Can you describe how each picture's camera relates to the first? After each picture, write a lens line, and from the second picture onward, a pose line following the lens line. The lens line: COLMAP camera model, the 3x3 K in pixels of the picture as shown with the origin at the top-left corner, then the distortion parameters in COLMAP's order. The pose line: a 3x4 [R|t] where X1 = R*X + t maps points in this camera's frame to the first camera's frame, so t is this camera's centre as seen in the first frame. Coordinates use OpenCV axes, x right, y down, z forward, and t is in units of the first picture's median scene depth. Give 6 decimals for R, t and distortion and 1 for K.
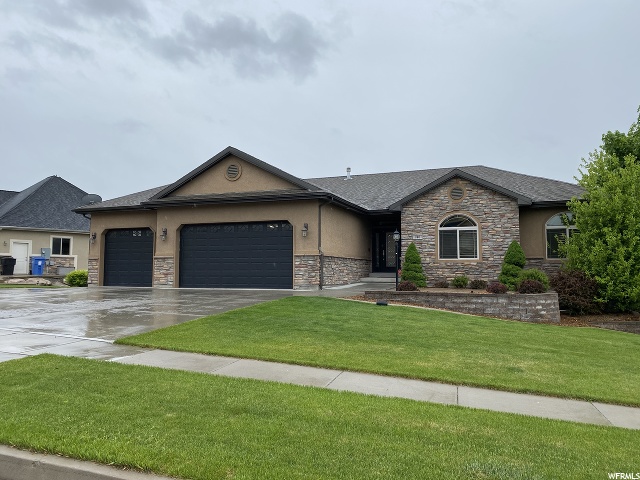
lens RADIAL K [[477.8, 0, 317.1], [0, 477.8, 237.8], [0, 0, 1]] dist [0.049191, -0.001935]
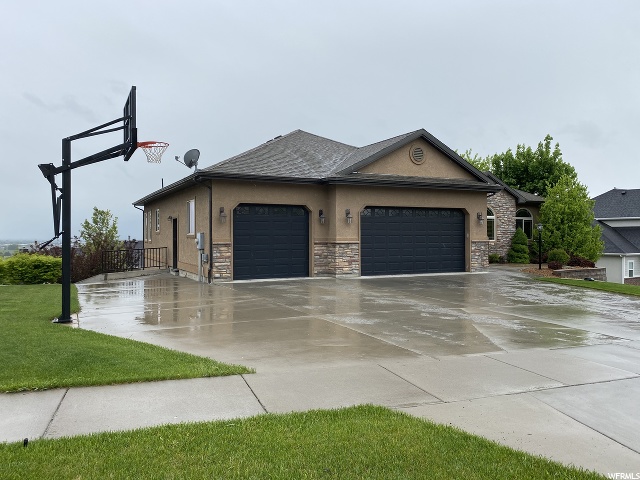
lens RADIAL K [[486.5, 0, 282.2], [0, 486.5, 238.5], [0, 0, 1]] dist [0.004224, -0.000979]
pose [[0.710228, -0.007430, 0.703933, -1.024495], [-0.046771, 0.997237, 0.057715, -0.012277], [-0.702416, -0.073914, 0.707918, 0.460523]]
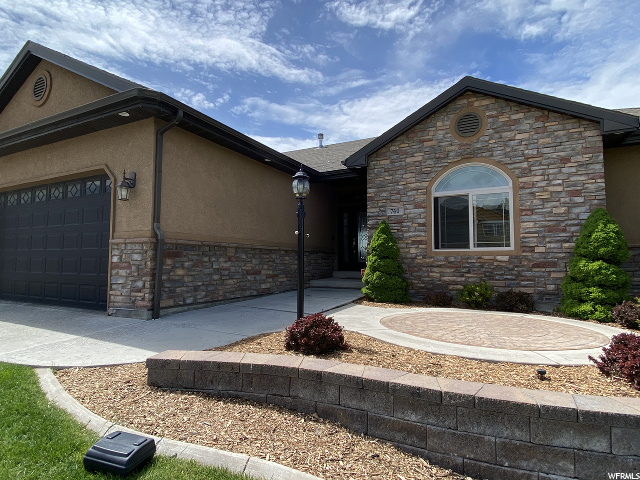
lens RADIAL K [[352.6, 0, 318.1], [0, 352.6, 243.5], [0, 0, 1]] dist [0.059813, -0.066298]
pose [[0.994527, -0.005017, -0.104362, 0.170726], [0.007004, 0.999801, 0.018681, 0.029436], [0.104248, -0.019310, 0.994364, 0.603760]]
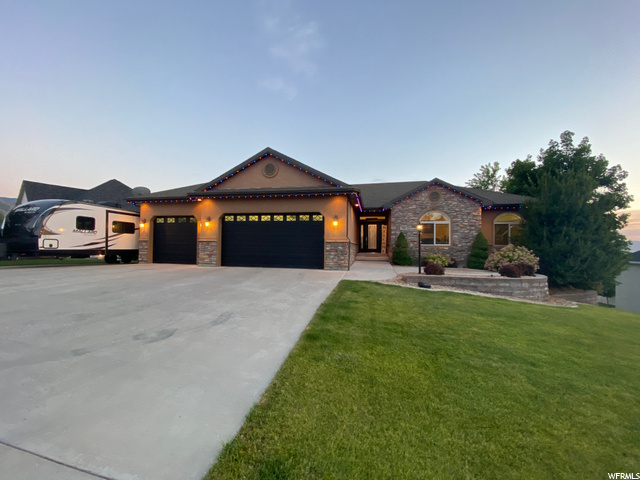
lens RADIAL K [[256.9, 0, 313.2], [0, 256.9, 241.6], [0, 0, 1]] dist [0.016861, -0.018406]
pose [[0.989511, 0.012432, 0.143924, -0.152785], [-0.020503, 0.998291, 0.054728, 0.002207], [-0.142997, -0.057105, 0.988074, 0.332826]]
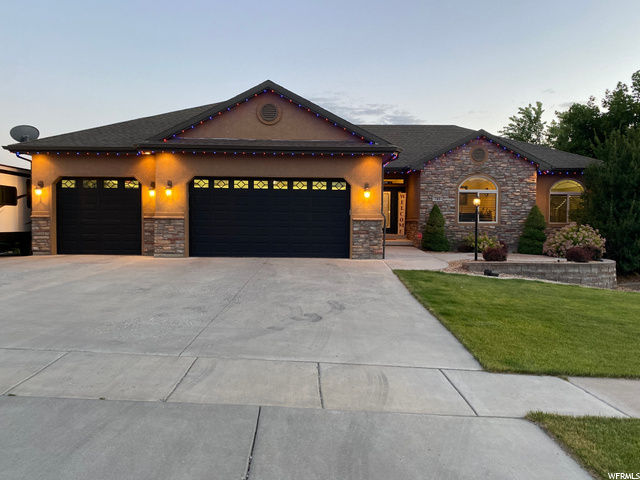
lens RADIAL K [[485.4, 0, 310.1], [0, 485.4, 240.6], [0, 0, 1]] dist [0.006380, -0.001584]
pose [[0.937855, -0.006731, 0.346961, -0.377535], [-0.032649, 0.993666, 0.107529, -0.015009], [-0.345487, -0.112175, 0.931695, 0.189198]]
